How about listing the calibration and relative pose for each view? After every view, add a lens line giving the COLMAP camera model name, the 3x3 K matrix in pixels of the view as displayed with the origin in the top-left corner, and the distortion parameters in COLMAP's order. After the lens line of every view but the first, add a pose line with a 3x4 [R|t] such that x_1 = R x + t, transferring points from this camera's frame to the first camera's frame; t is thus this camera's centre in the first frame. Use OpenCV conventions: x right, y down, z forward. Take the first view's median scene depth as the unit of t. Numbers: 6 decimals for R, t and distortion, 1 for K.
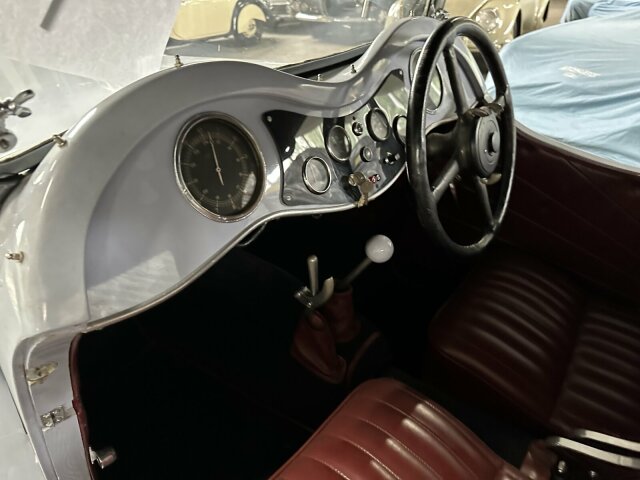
lens RADIAL K [[445.5, 0, 320.0], [0, 445.5, 240.0], [0, 0, 1]] dist [0.085240, -0.129255]
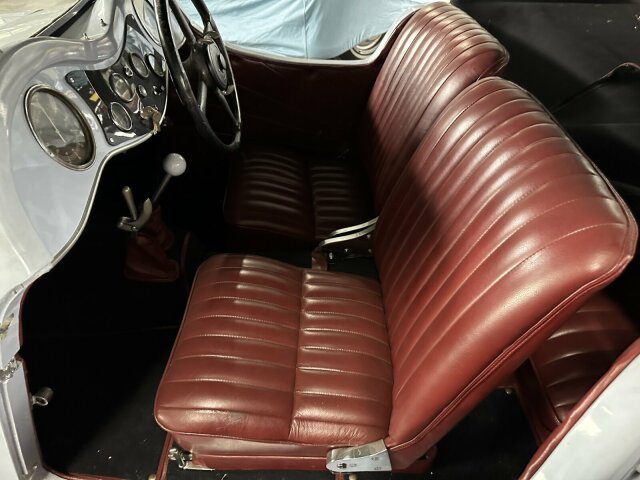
lens RADIAL K [[445.5, 0, 320.0], [0, 445.5, 240.0], [0, 0, 1]] dist [0.085240, -0.129255]
pose [[0.764892, -0.394383, 0.509315, -0.270307], [0.297782, 0.917599, 0.263323, 0.003348], [-0.571197, -0.049748, 0.819304, -0.280236]]
